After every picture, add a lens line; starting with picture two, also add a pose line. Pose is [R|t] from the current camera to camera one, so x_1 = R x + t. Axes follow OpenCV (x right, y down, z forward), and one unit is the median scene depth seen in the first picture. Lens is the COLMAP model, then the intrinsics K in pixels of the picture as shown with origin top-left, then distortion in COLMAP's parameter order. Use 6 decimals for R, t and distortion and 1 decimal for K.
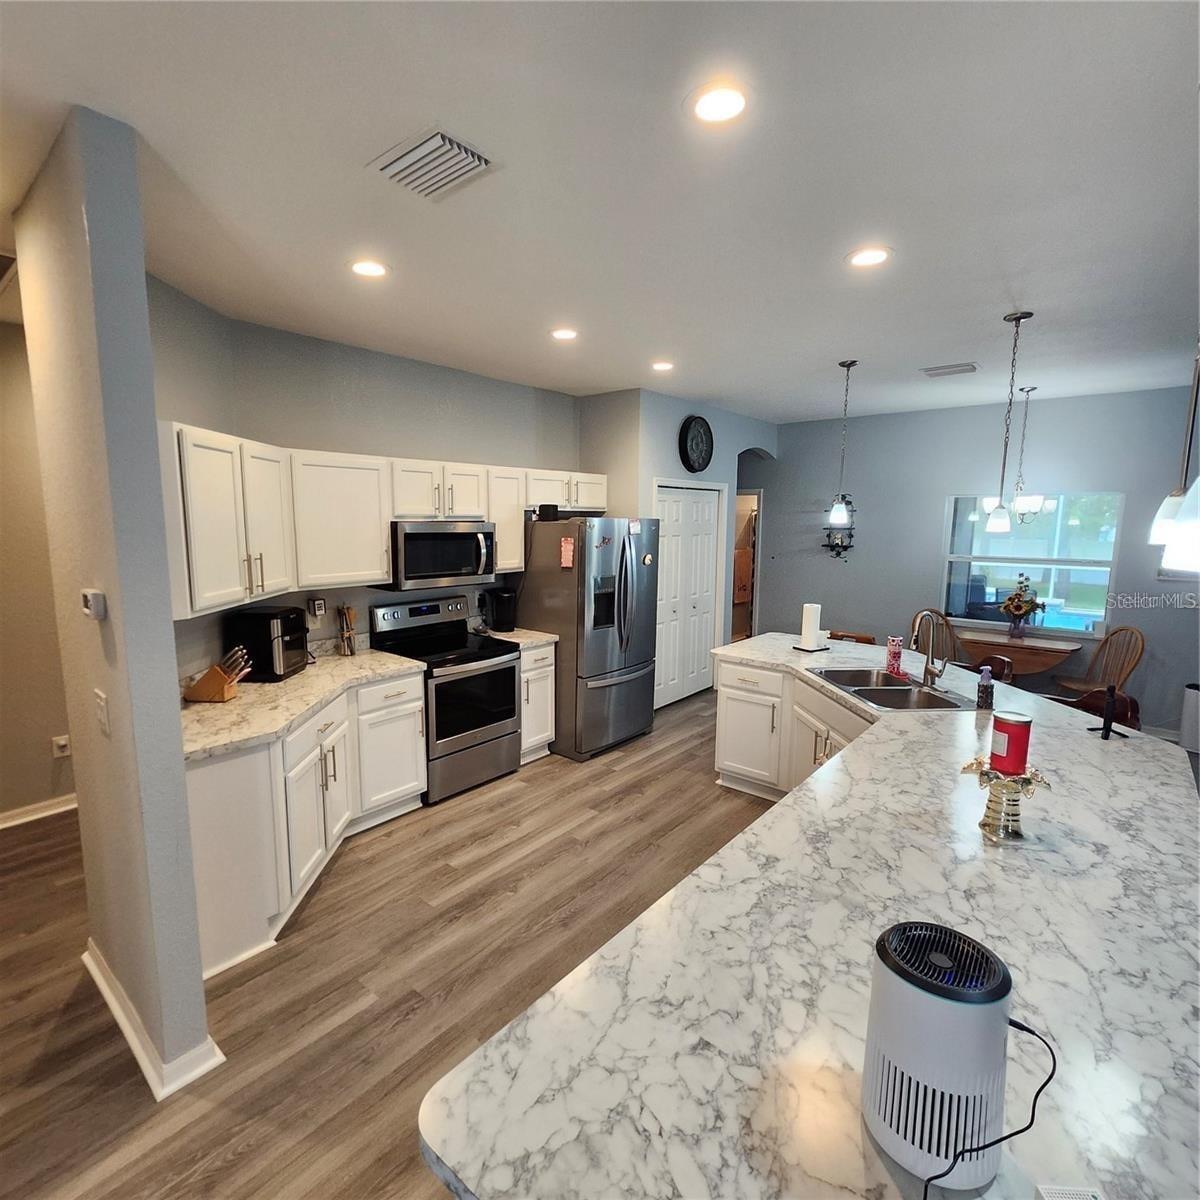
lens RADIAL K [[632.1, 0, 585.2], [0, 632.1, 599.9], [0, 0, 1]] dist [0.002428, 0.001088]
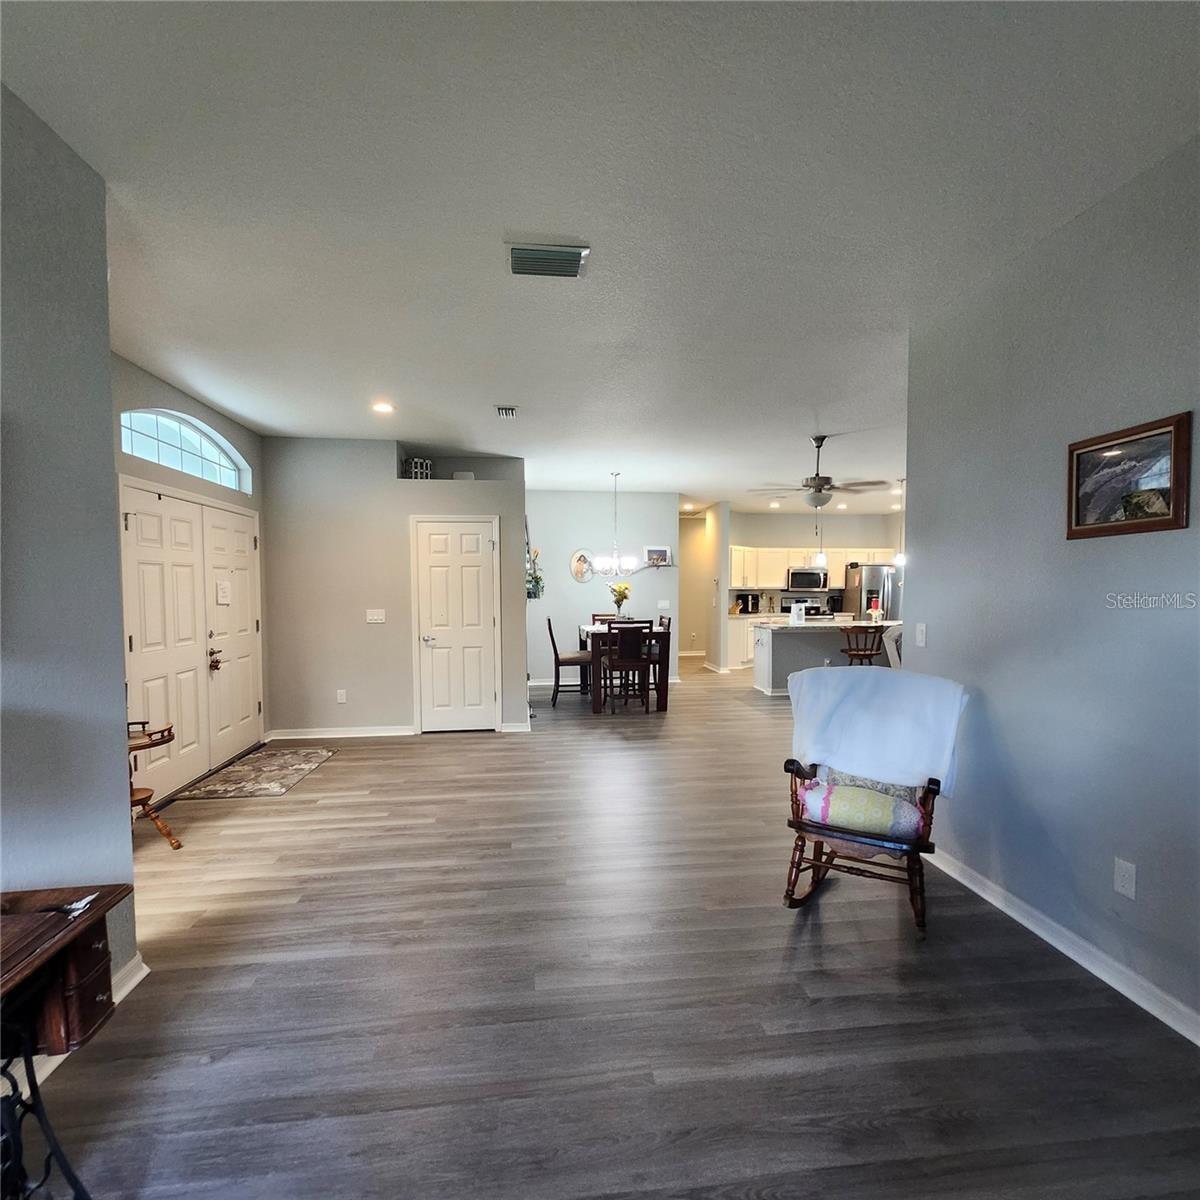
lens RADIAL K [[632.1, 0, 585.2], [0, 632.1, 599.9], [0, 0, 1]] dist [0.002428, 0.001088]
pose [[0.724473, 0.005692, -0.689279, 1.094839], [-0.082818, 0.993441, -0.078842, 0.347664], [0.684309, 0.114204, 0.720193, -1.863295]]
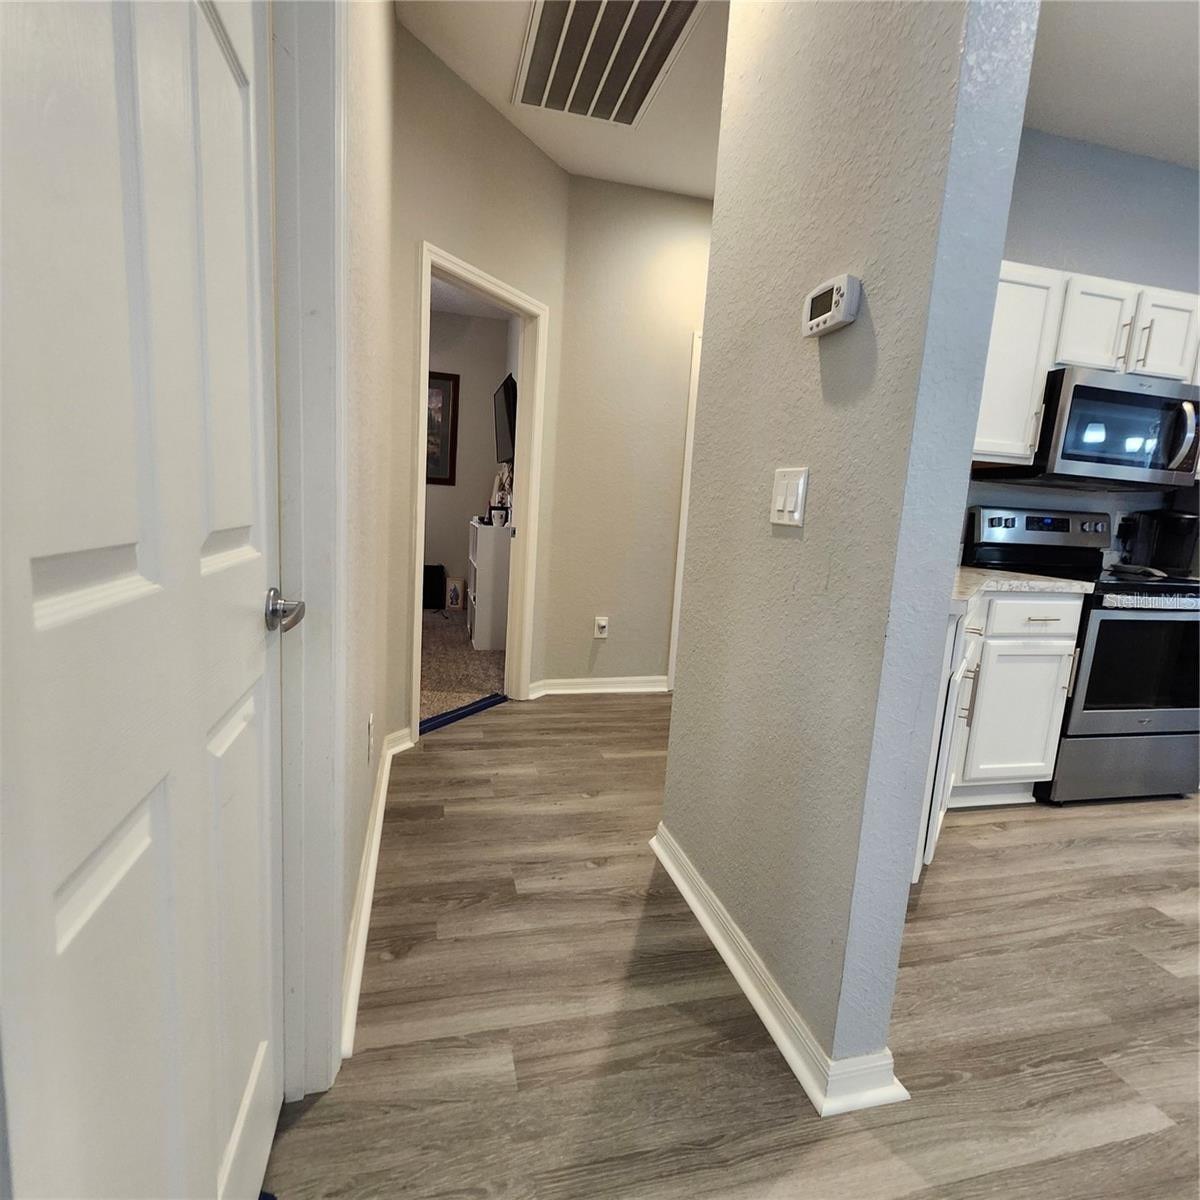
lens RADIAL K [[637.9, 0, 581.7], [0, 637.9, 595.1], [0, 0, 1]] dist [-0.000943, -0.002135]
pose [[0.805205, 0.125451, -0.579575, -0.282876], [-0.130695, 0.990876, 0.032904, 0.152882], [0.578415, 0.049253, 0.814254, 0.173411]]
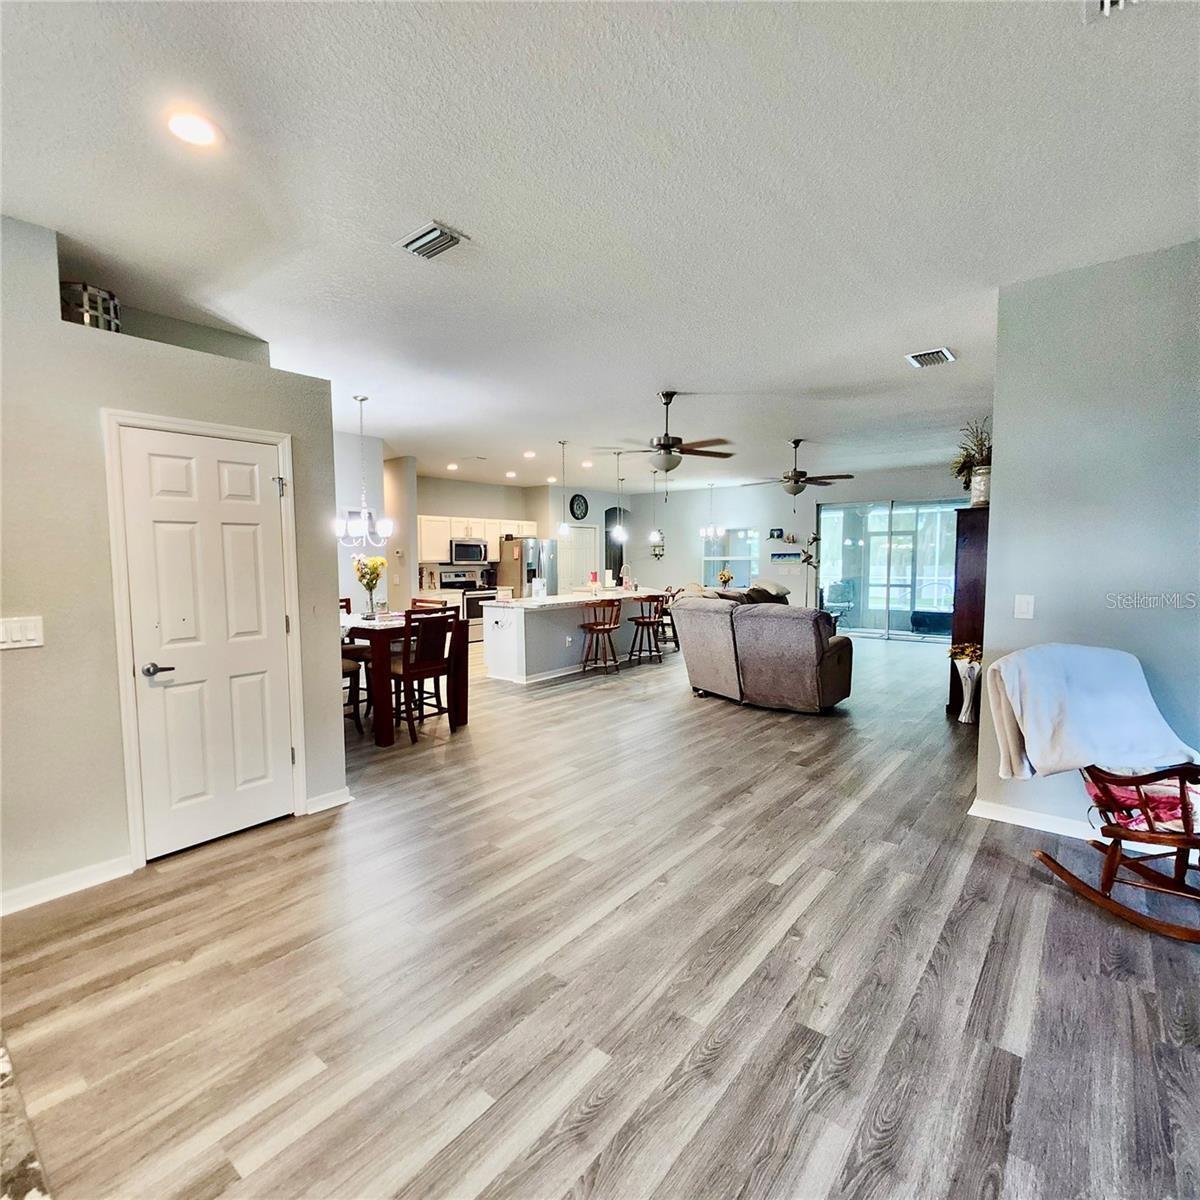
lens RADIAL K [[637.9, 0, 581.7], [0, 637.9, 595.1], [0, 0, 1]] dist [-0.000943, -0.002135]
pose [[0.999808, -0.015550, 0.011925, 0.231744], [0.016371, 0.997253, -0.072235, 0.326021], [-0.010769, 0.072416, 0.997316, -1.770071]]
